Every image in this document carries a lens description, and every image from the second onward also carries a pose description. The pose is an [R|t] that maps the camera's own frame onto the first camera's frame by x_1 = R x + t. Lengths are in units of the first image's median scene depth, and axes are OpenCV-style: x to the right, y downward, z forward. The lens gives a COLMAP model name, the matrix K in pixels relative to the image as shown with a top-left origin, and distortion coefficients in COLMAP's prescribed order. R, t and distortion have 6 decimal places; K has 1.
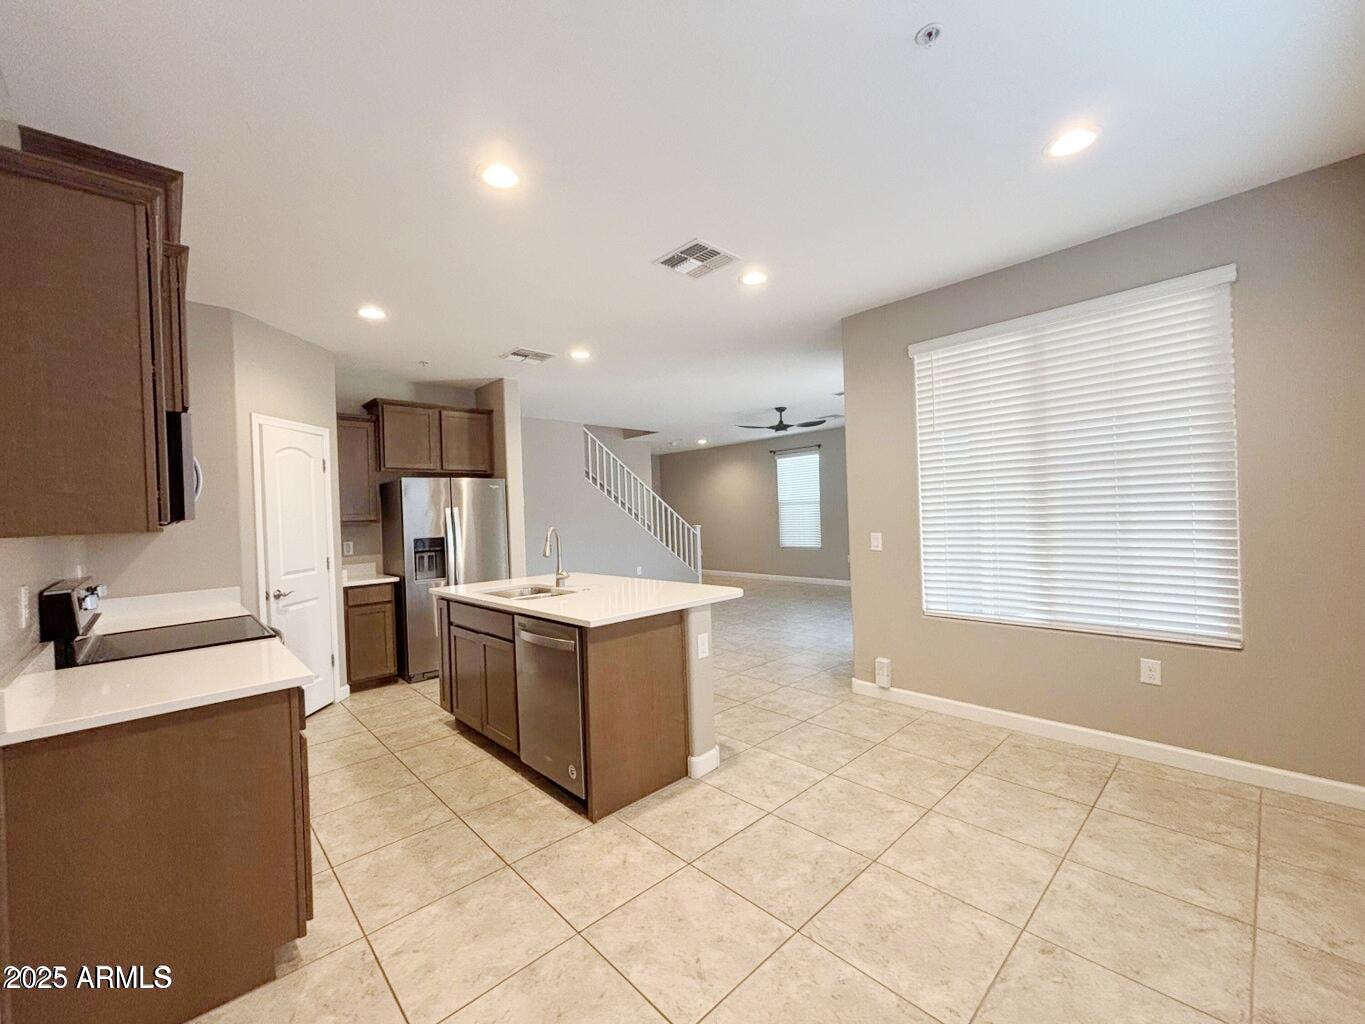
lens RADIAL K [[553.0, 0, 683.3], [0, 553.0, 516.3], [0, 0, 1]] dist [-0.001794, -0.000031]
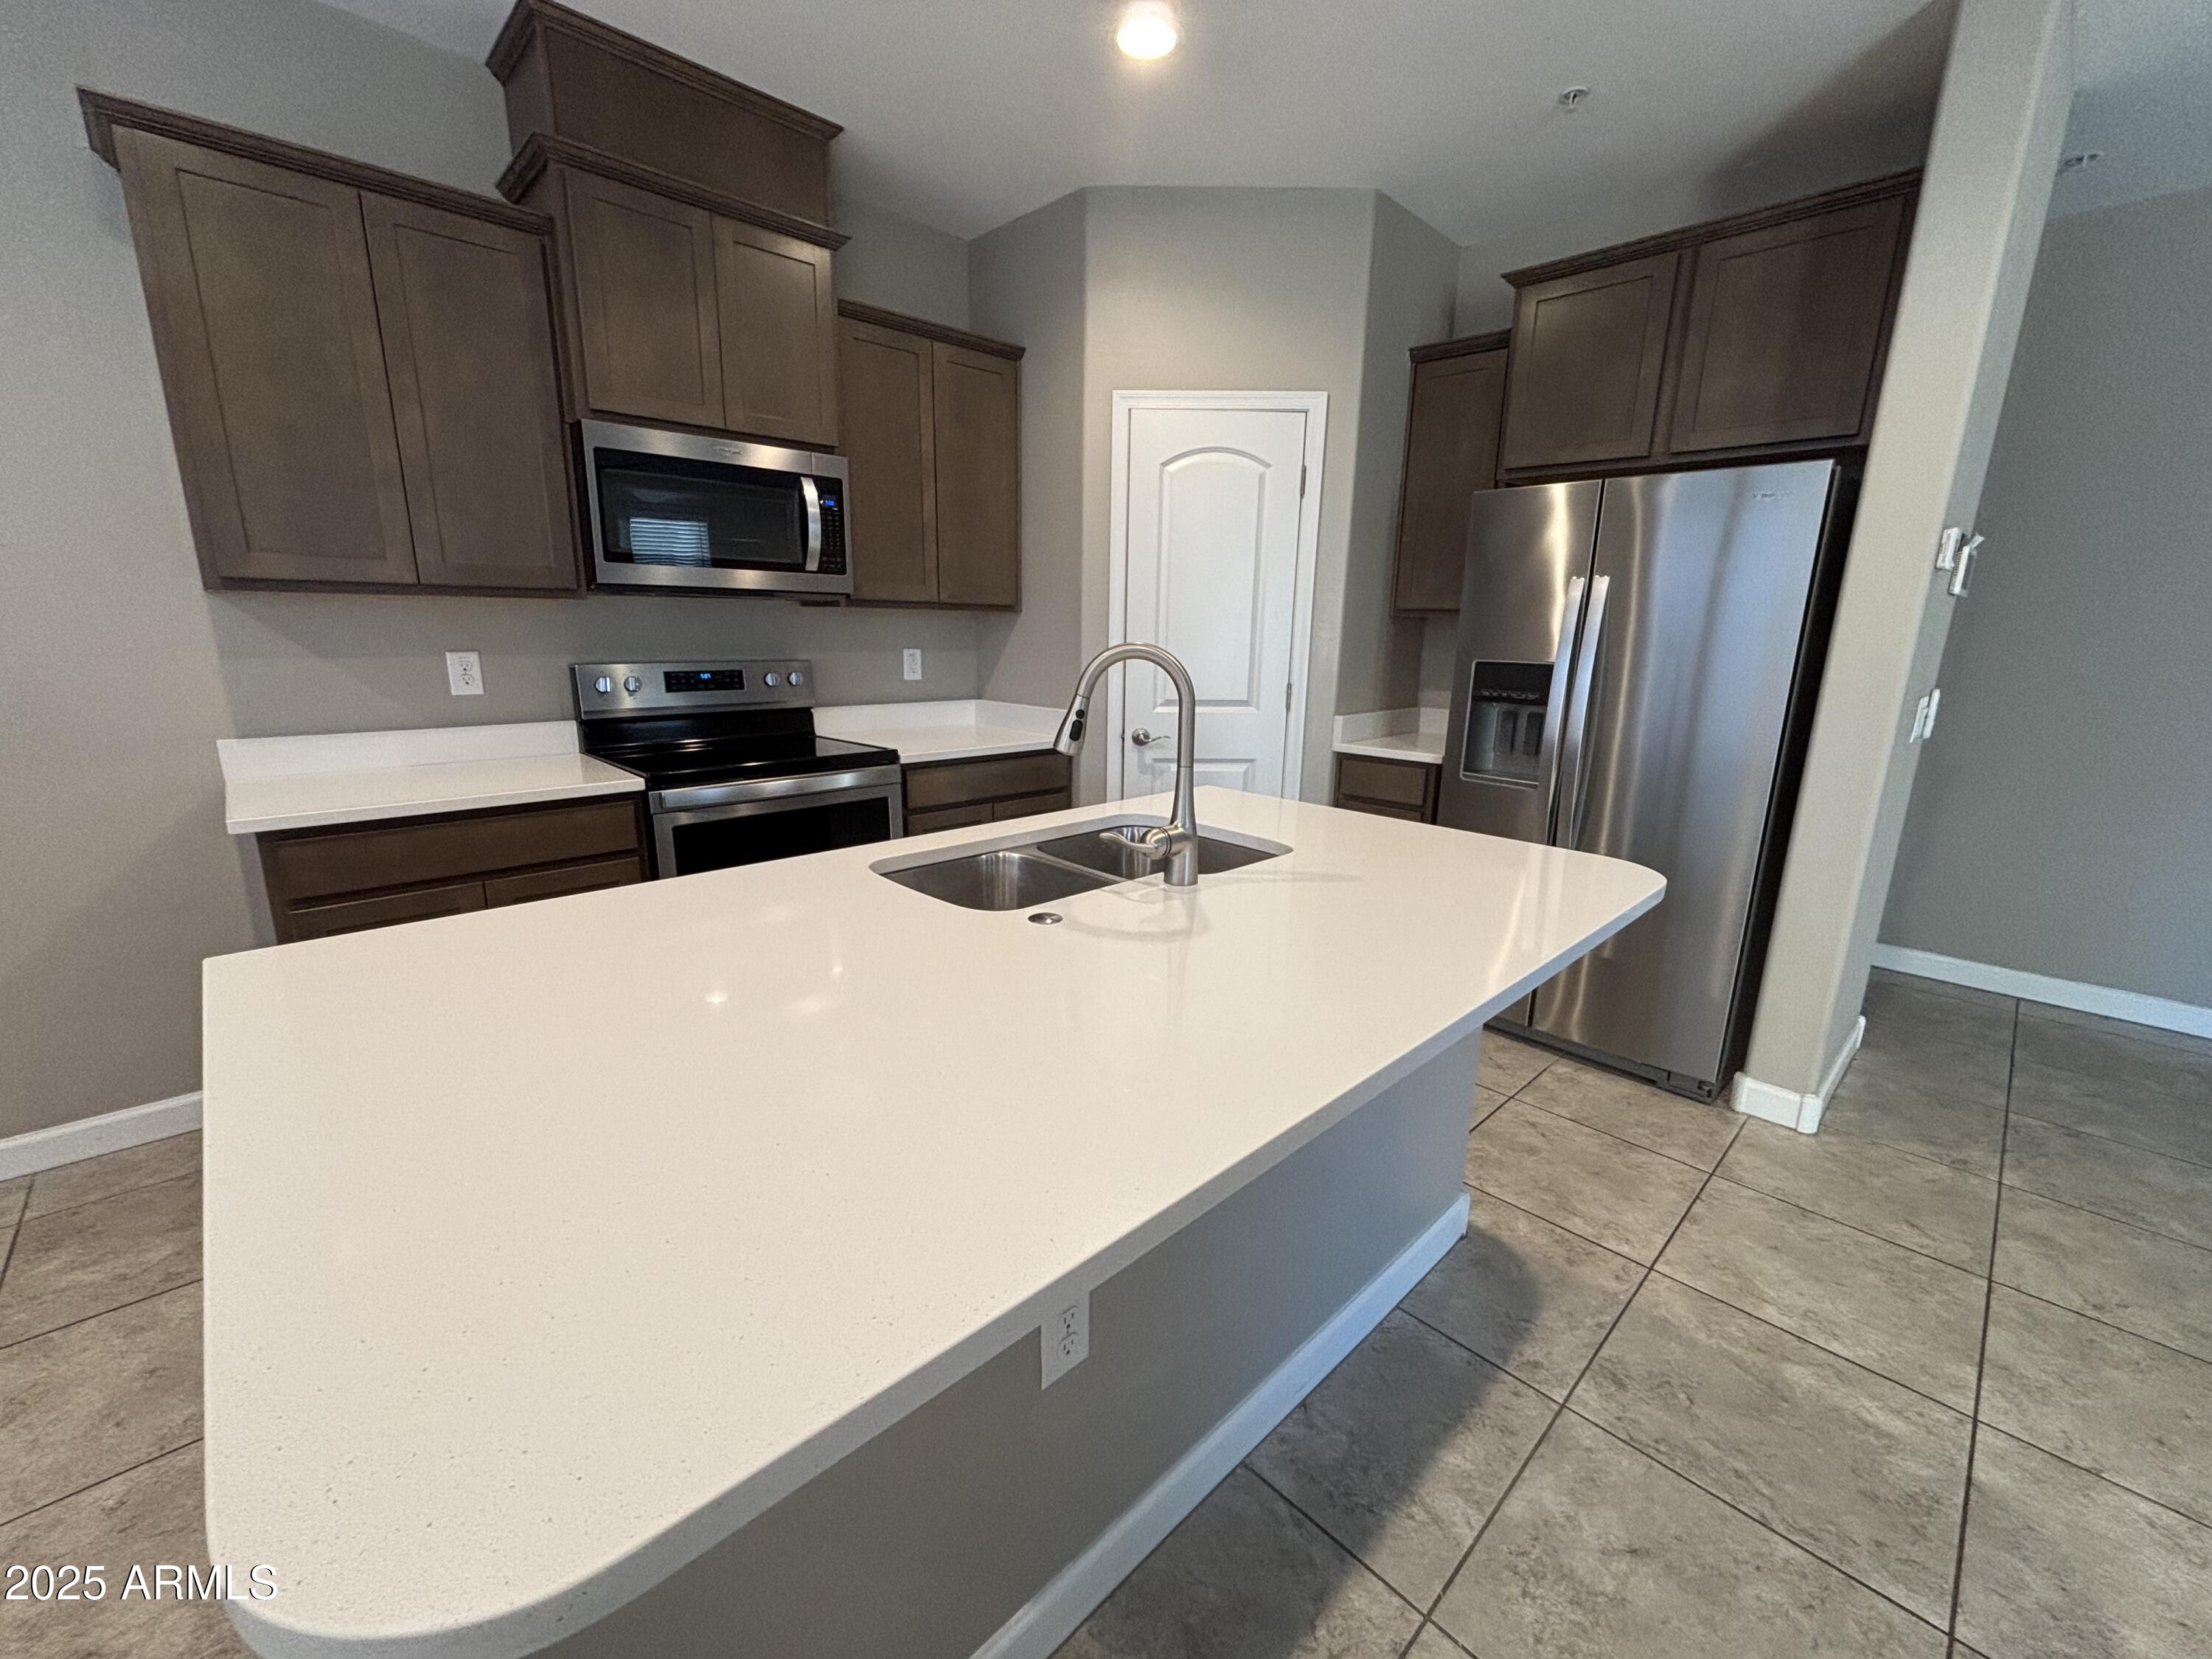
lens RADIAL K [[886.9, 0, 1100.0], [0, 886.9, 833.7], [0, 0, 1]] dist [0.001719, -0.000227]
pose [[0.012729, 0.268375, -0.963230, 0.236414], [-0.022689, 0.963138, 0.268049, -0.007145], [0.999662, 0.018443, 0.018349, 1.338783]]
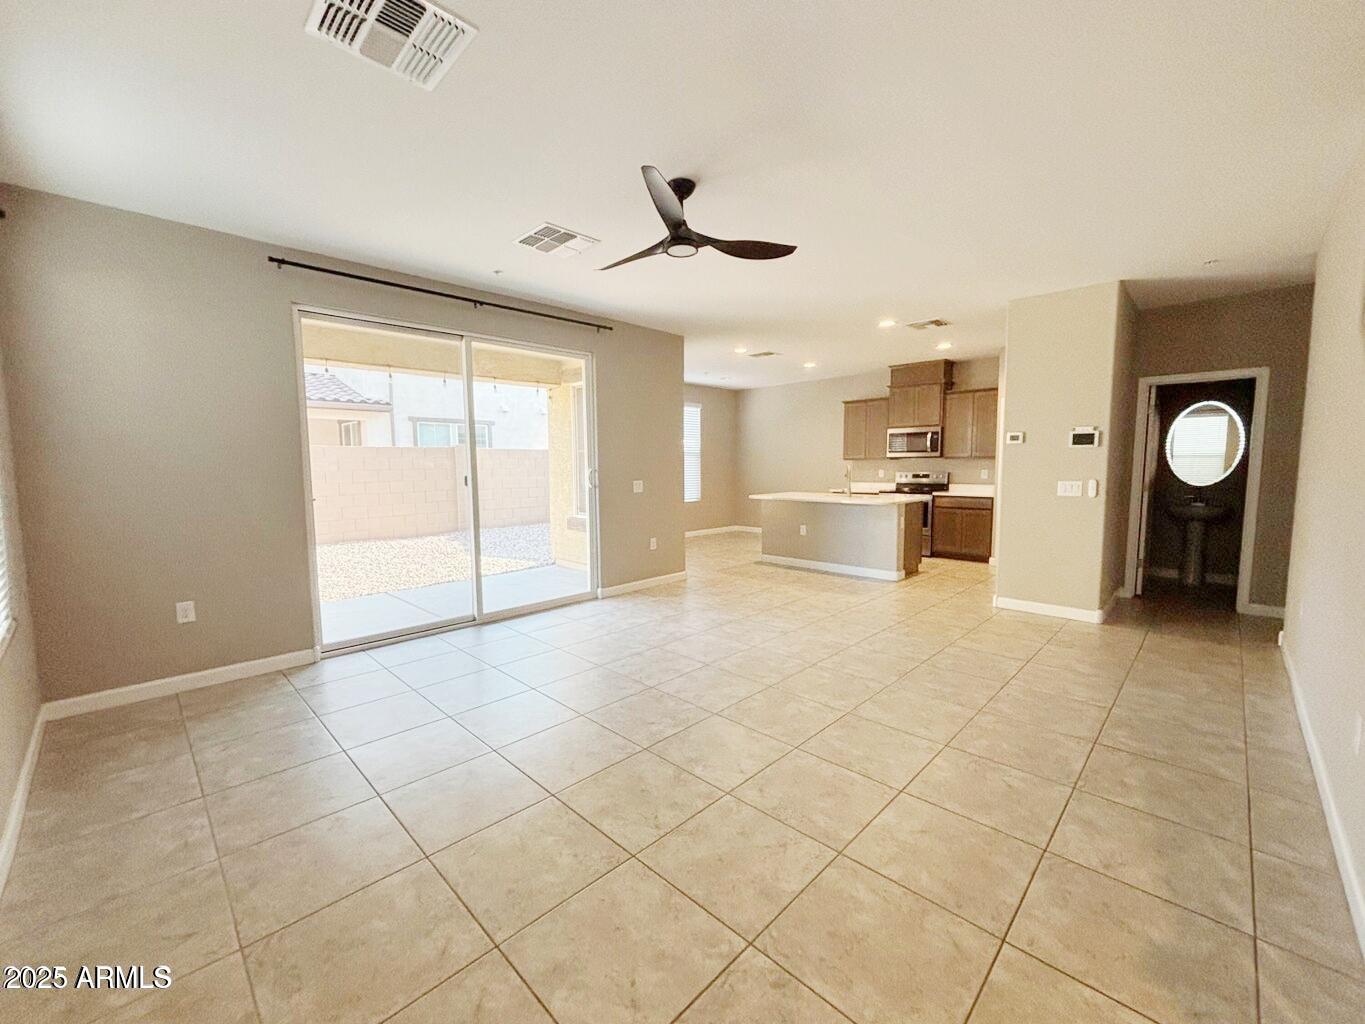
lens RADIAL K [[553.0, 0, 683.3], [0, 553.0, 516.3], [0, 0, 1]] dist [-0.001794, -0.000031]
pose [[-0.998367, 0.044613, -0.035690, 0.574836], [0.041032, 0.994587, 0.095466, -0.009814], [0.039756, 0.093845, -0.994793, 3.994960]]
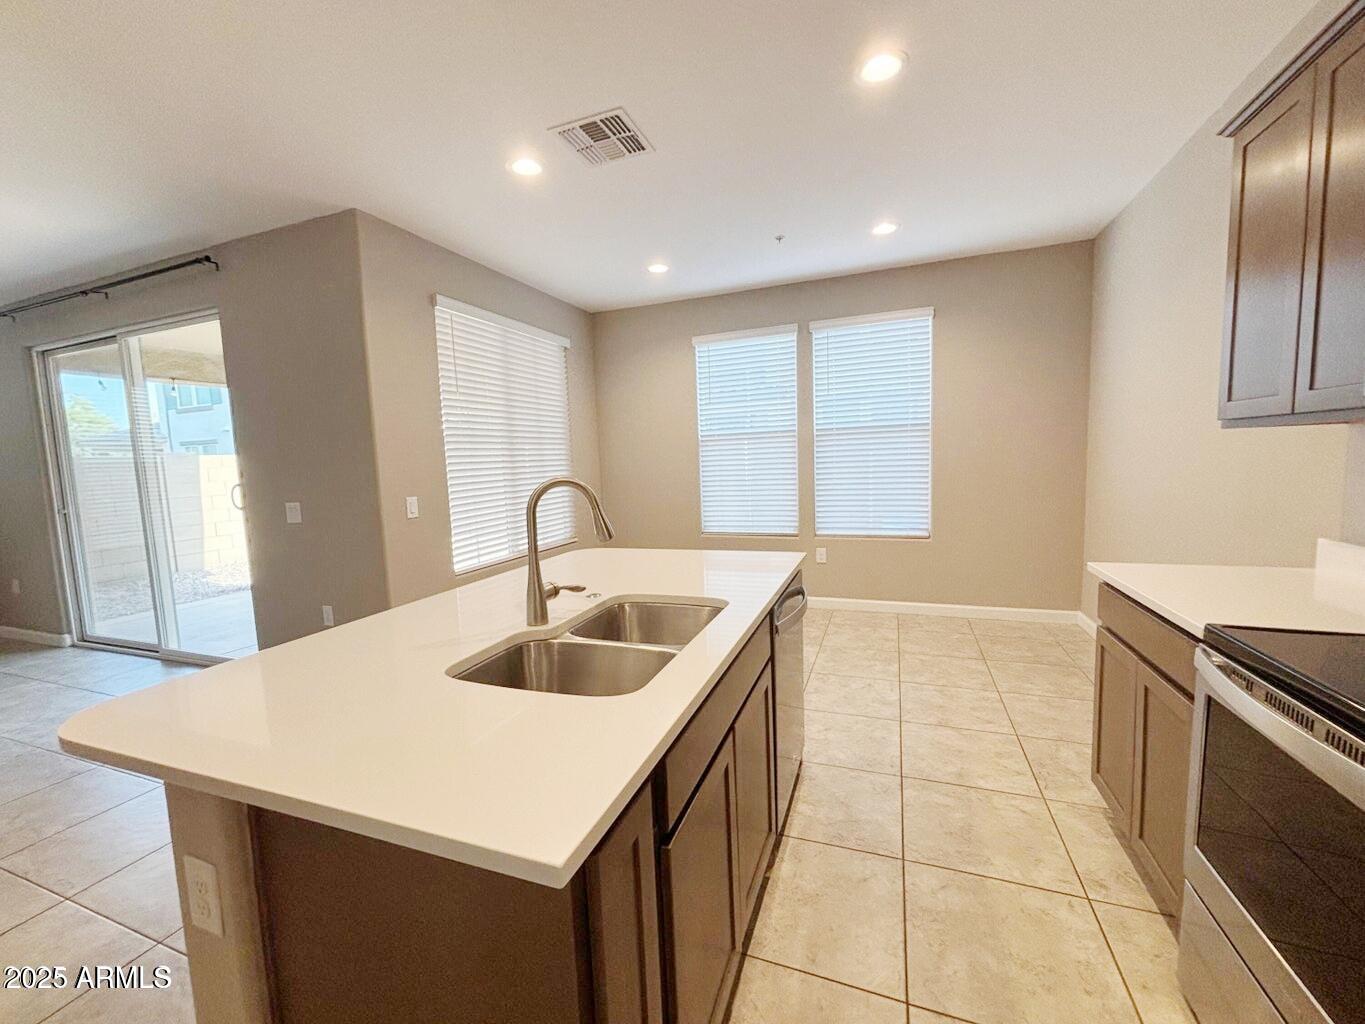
lens RADIAL K [[549.2, 0, 682.3], [0, 549.2, 514.3], [0, 0, 1]] dist [-0.001569, 0.001399]
pose [[-0.432273, -0.038296, 0.900929, -0.886383], [0.057440, 0.995899, 0.069893, 0.032865], [-0.899911, 0.081963, -0.428301, 1.493841]]
